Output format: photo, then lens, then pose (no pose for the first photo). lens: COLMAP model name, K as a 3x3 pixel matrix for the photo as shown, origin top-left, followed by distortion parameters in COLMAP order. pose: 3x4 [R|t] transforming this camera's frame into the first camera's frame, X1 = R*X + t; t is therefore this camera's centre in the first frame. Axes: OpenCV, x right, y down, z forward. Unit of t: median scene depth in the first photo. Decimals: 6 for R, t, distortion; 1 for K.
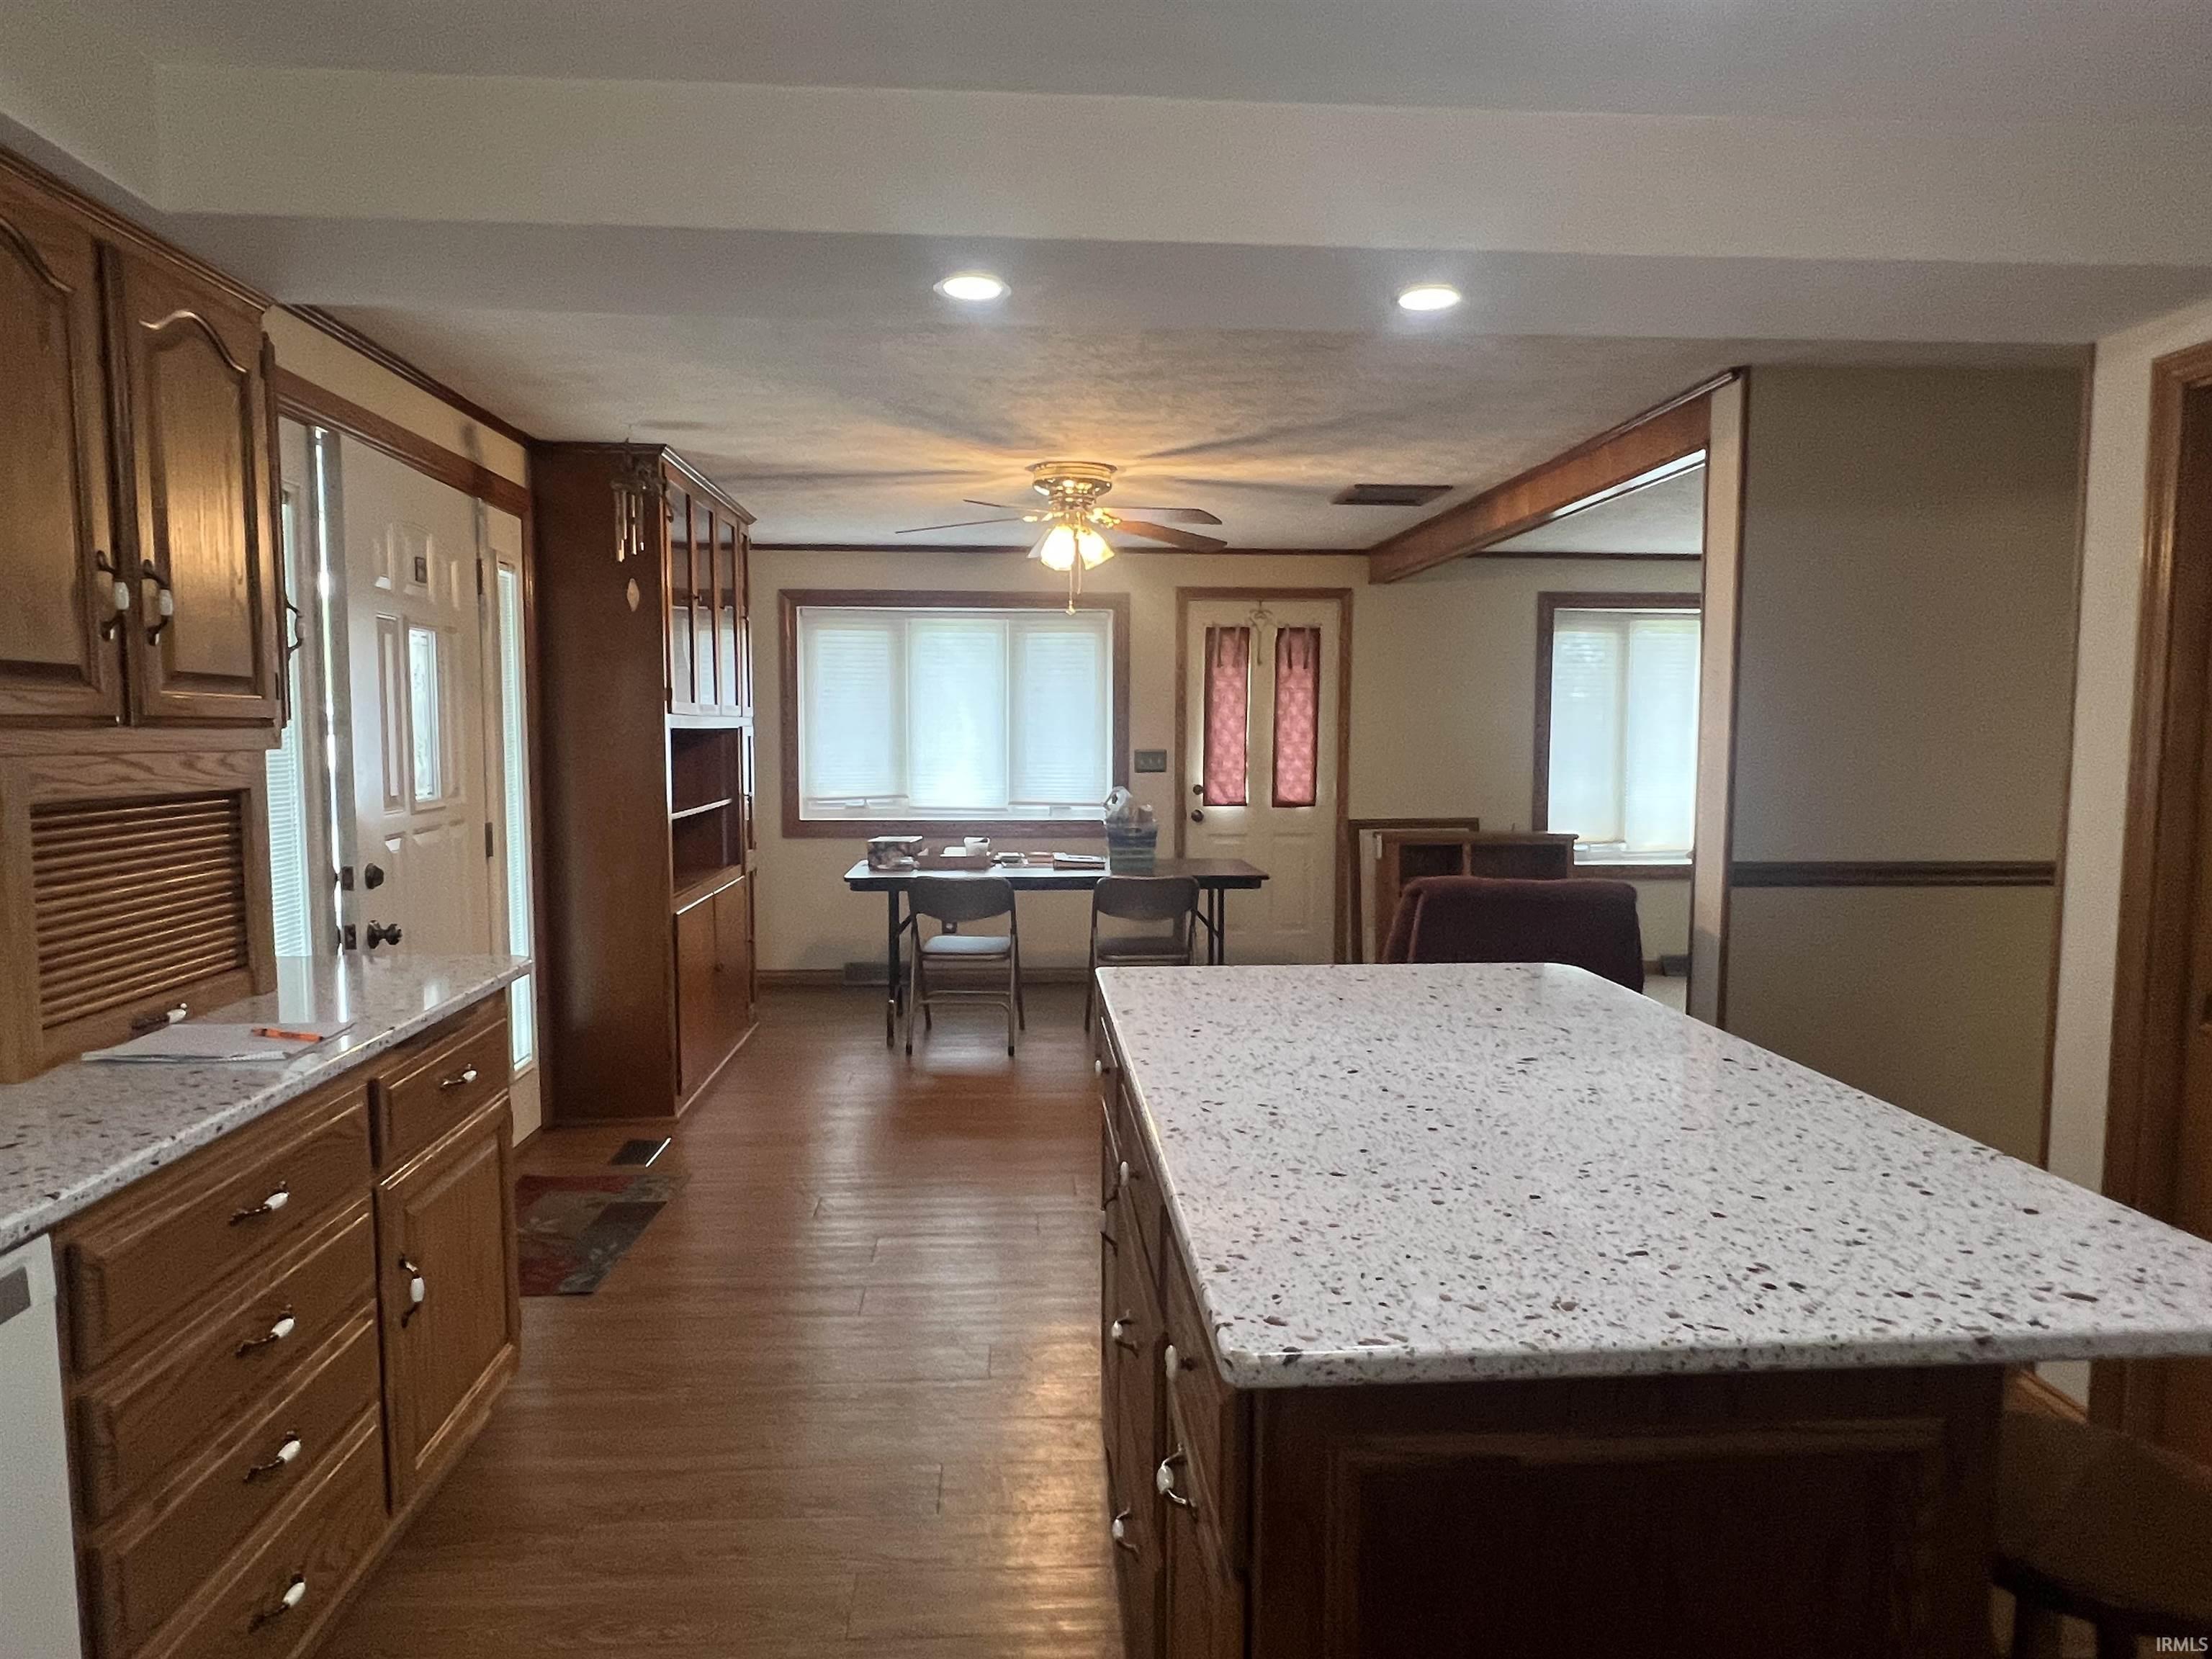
lens RADIAL K [[1309.3, 0, 1102.6], [0, 1309.3, 830.1], [0, 0, 1]] dist [0.002423, 0.000048]
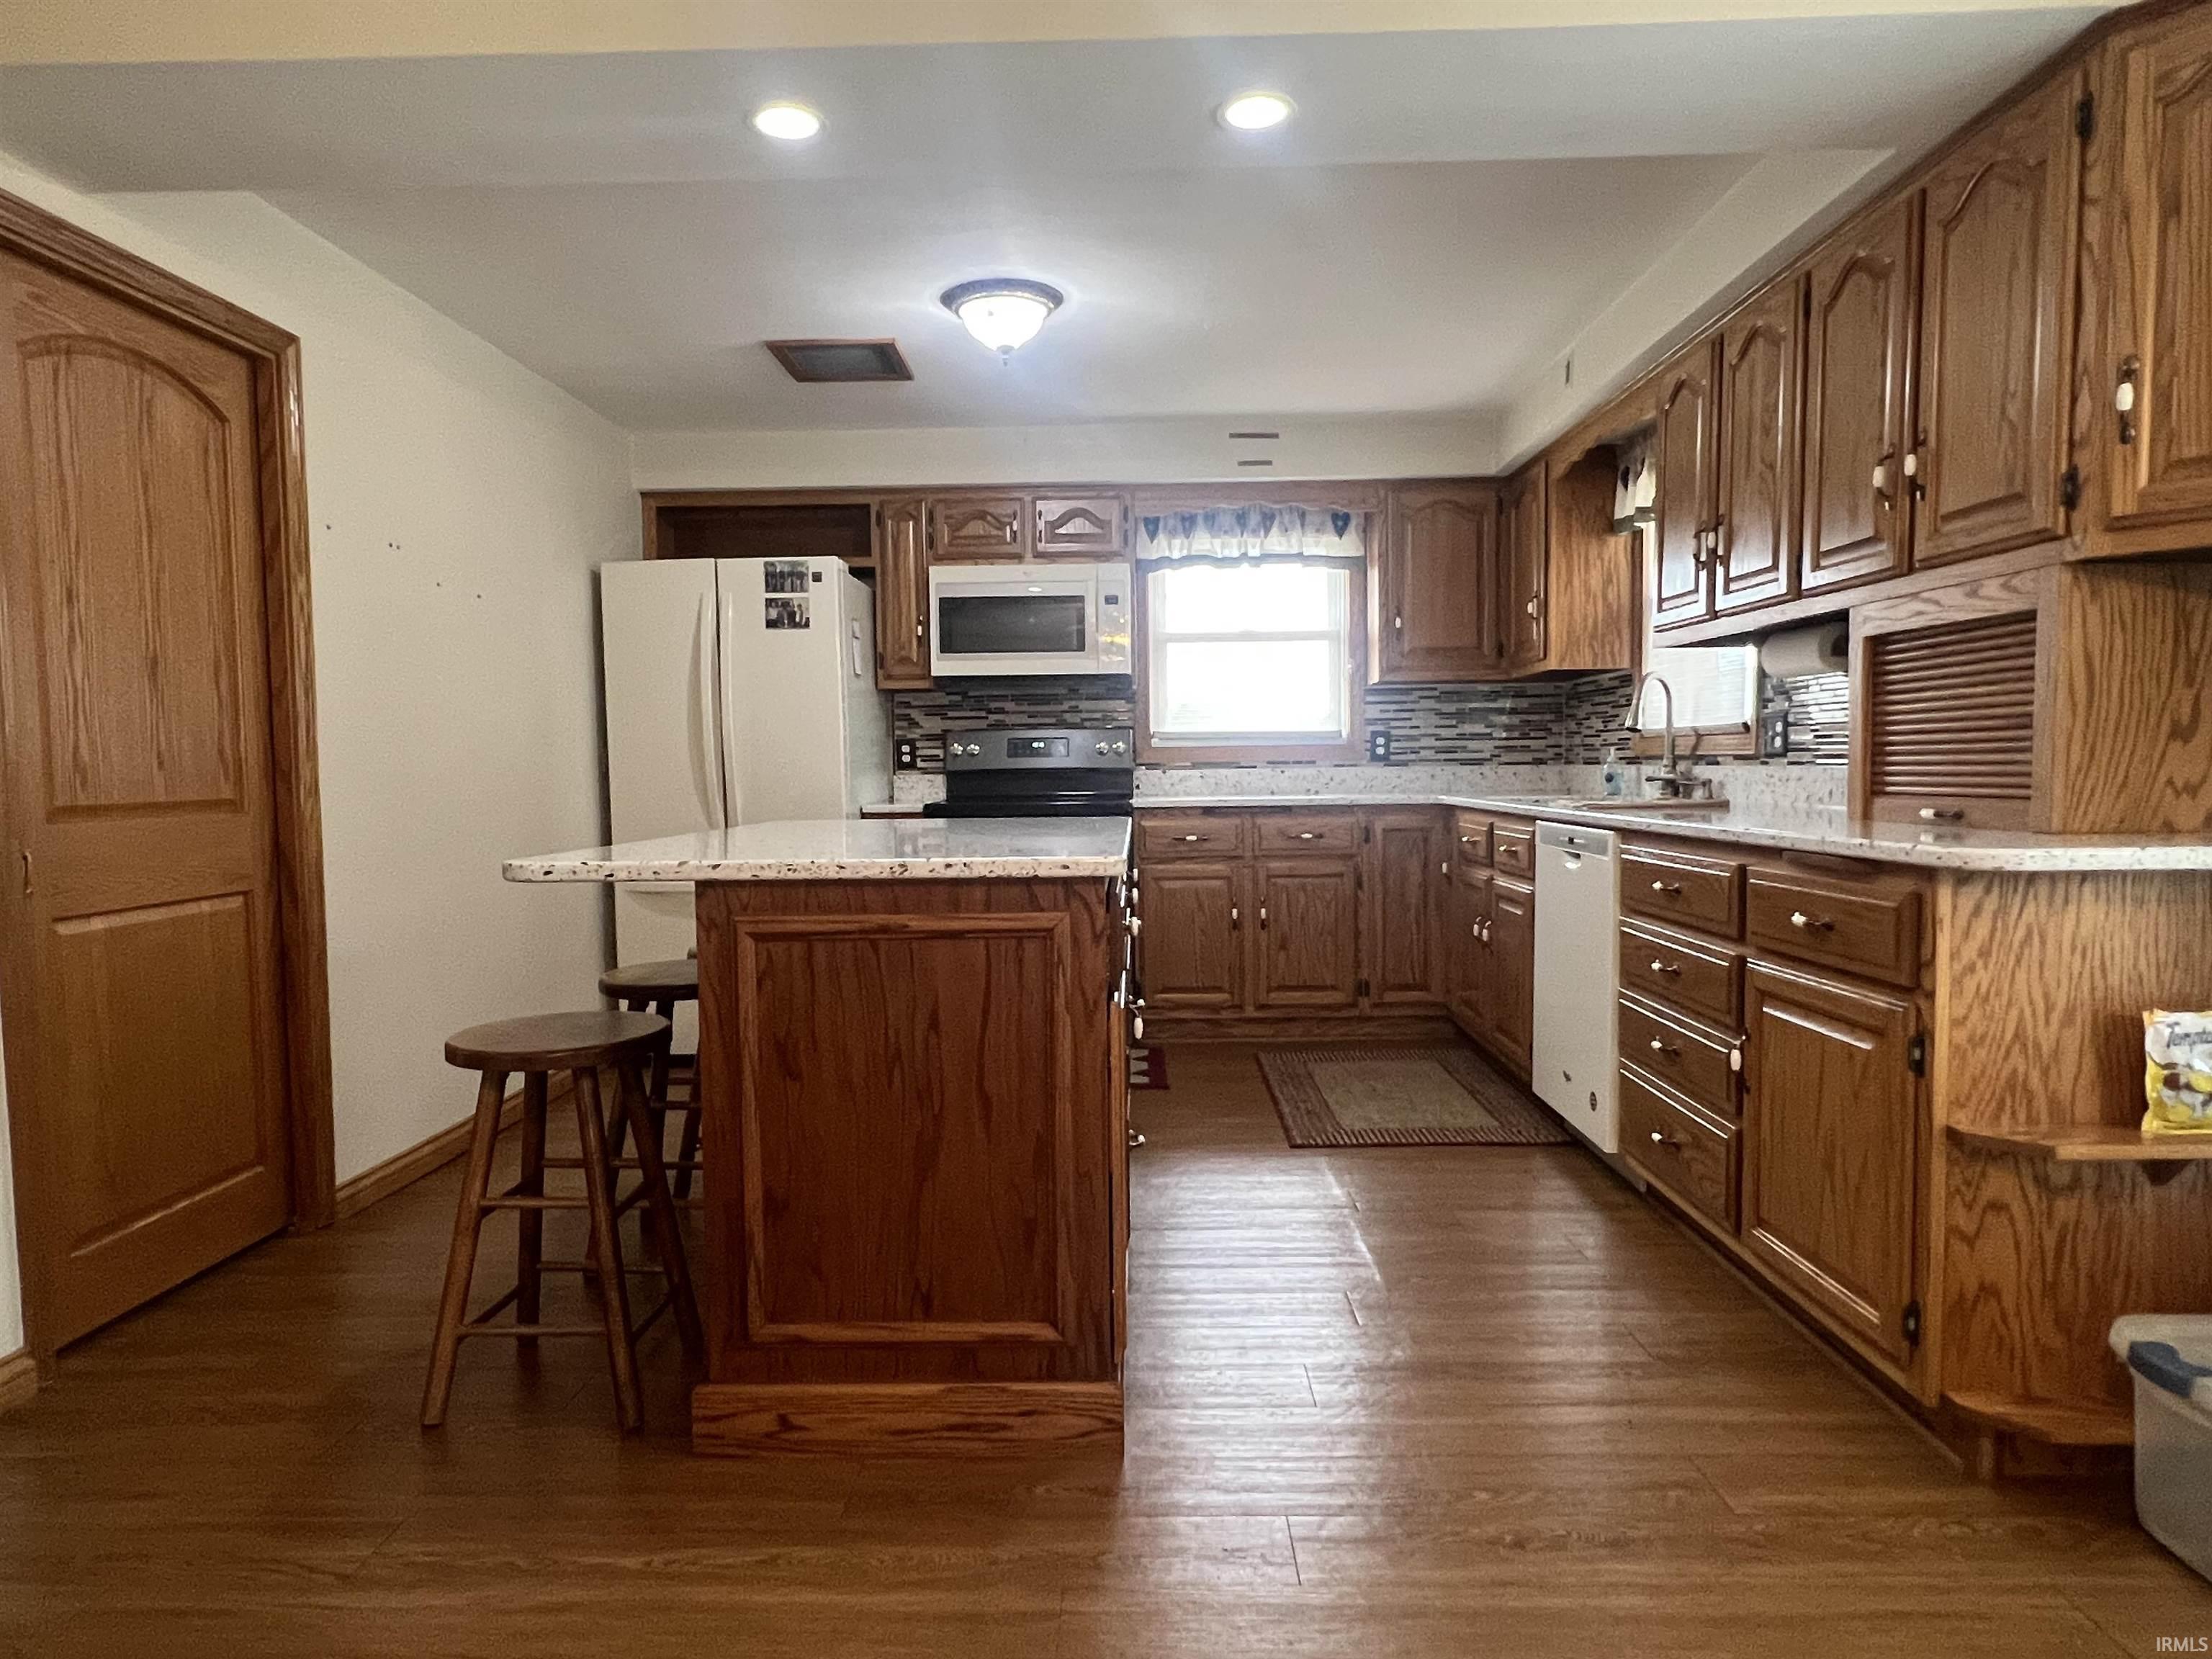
lens RADIAL K [[1309.3, 0, 1104.9], [0, 1309.3, 839.2], [0, 0, 1]] dist [0.002423, 0.000048]
pose [[-0.995173, -0.001353, 0.098124, -0.086978], [0.011968, 0.990769, 0.135034, -0.003264], [-0.097401, 0.135556, -0.985970, 2.232914]]
